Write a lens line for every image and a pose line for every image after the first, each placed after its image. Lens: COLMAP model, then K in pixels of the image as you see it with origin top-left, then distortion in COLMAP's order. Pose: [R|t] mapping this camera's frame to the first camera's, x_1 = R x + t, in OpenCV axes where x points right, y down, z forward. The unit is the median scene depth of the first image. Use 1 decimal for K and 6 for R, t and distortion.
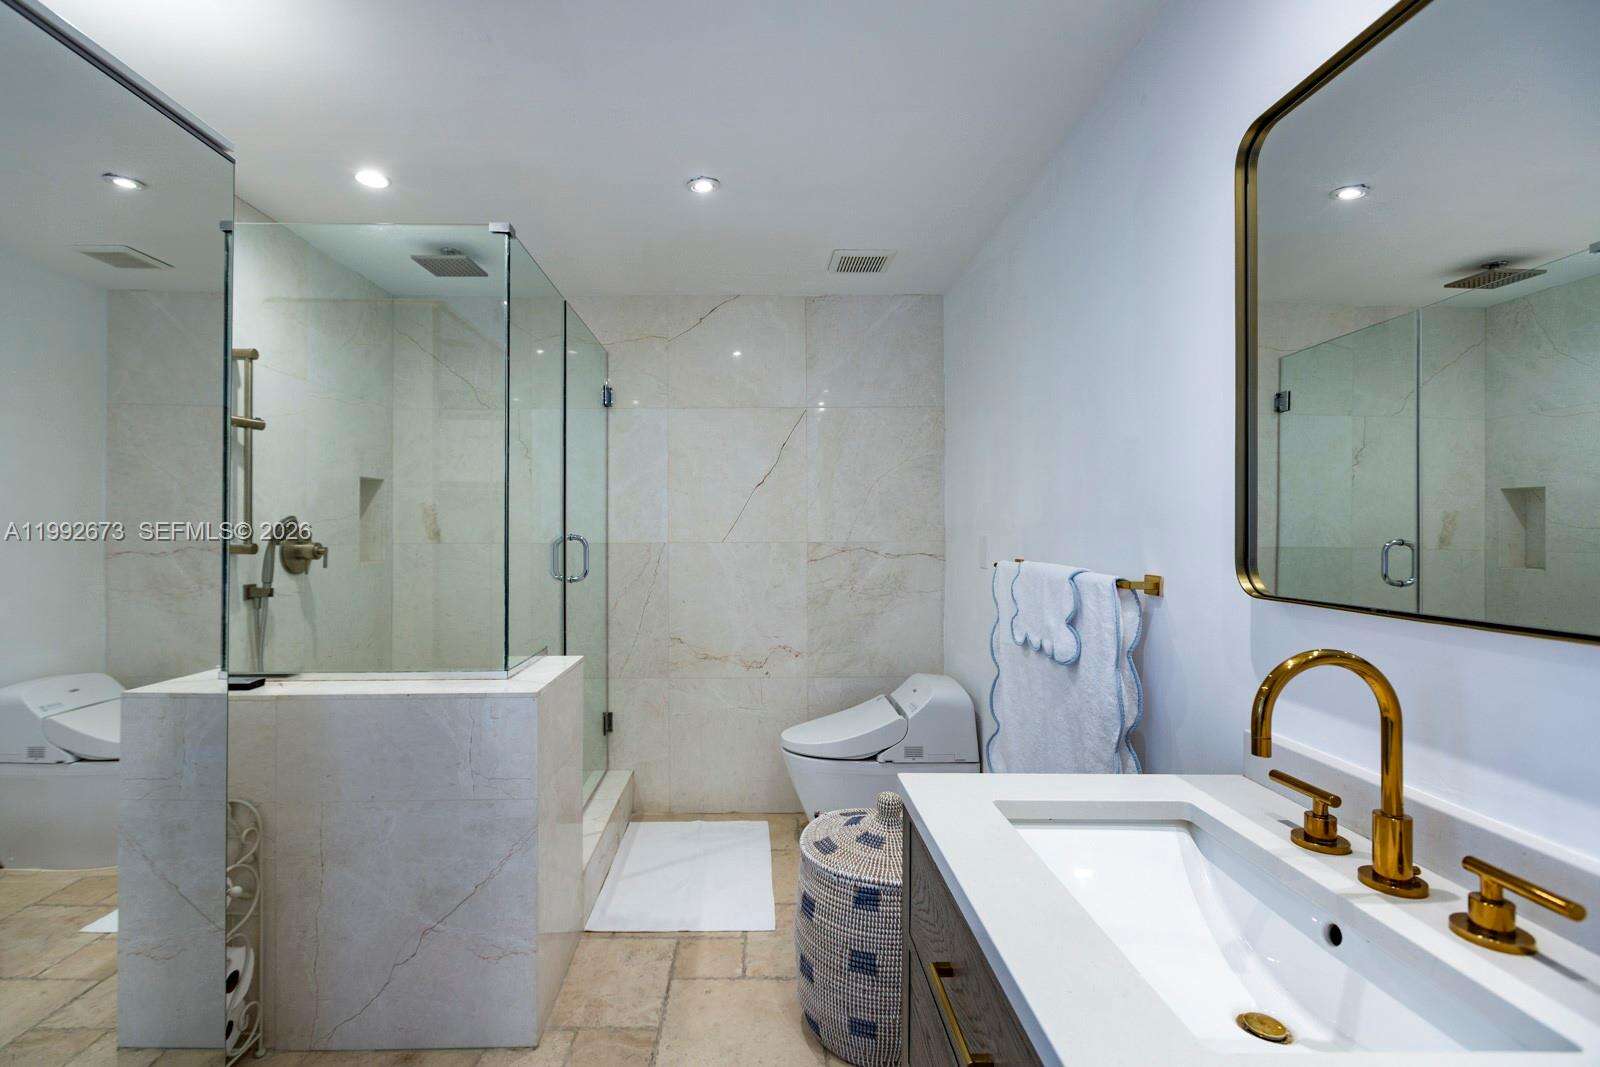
lens RADIAL K [[712.2, 0, 797.7], [0, 712.2, 527.1], [0, 0, 1]] dist [0.000116, -0.000100]
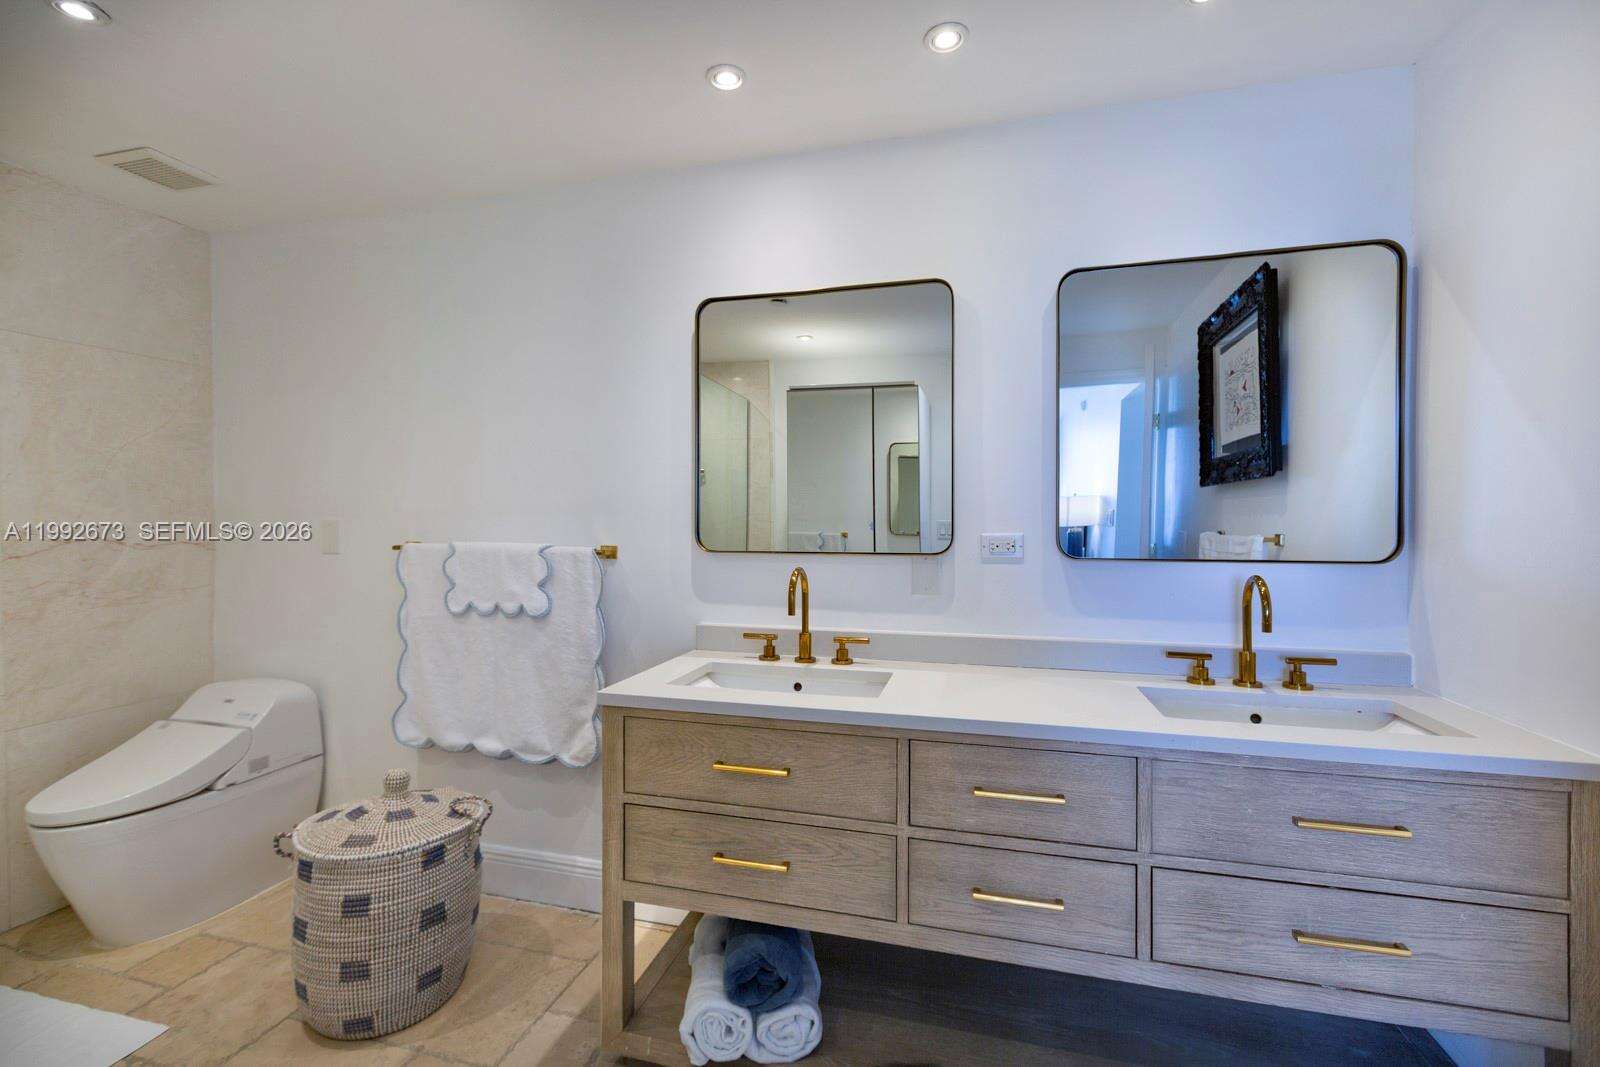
lens RADIAL K [[712.2, 0, 797.7], [0, 712.2, 527.1], [0, 0, 1]] dist [0.000116, -0.000100]
pose [[0.264420, -0.011276, 0.964342, -0.740750], [-0.009714, 0.999850, 0.014354, 0.001850], [-0.964359, -0.013163, 0.264271, 0.178561]]
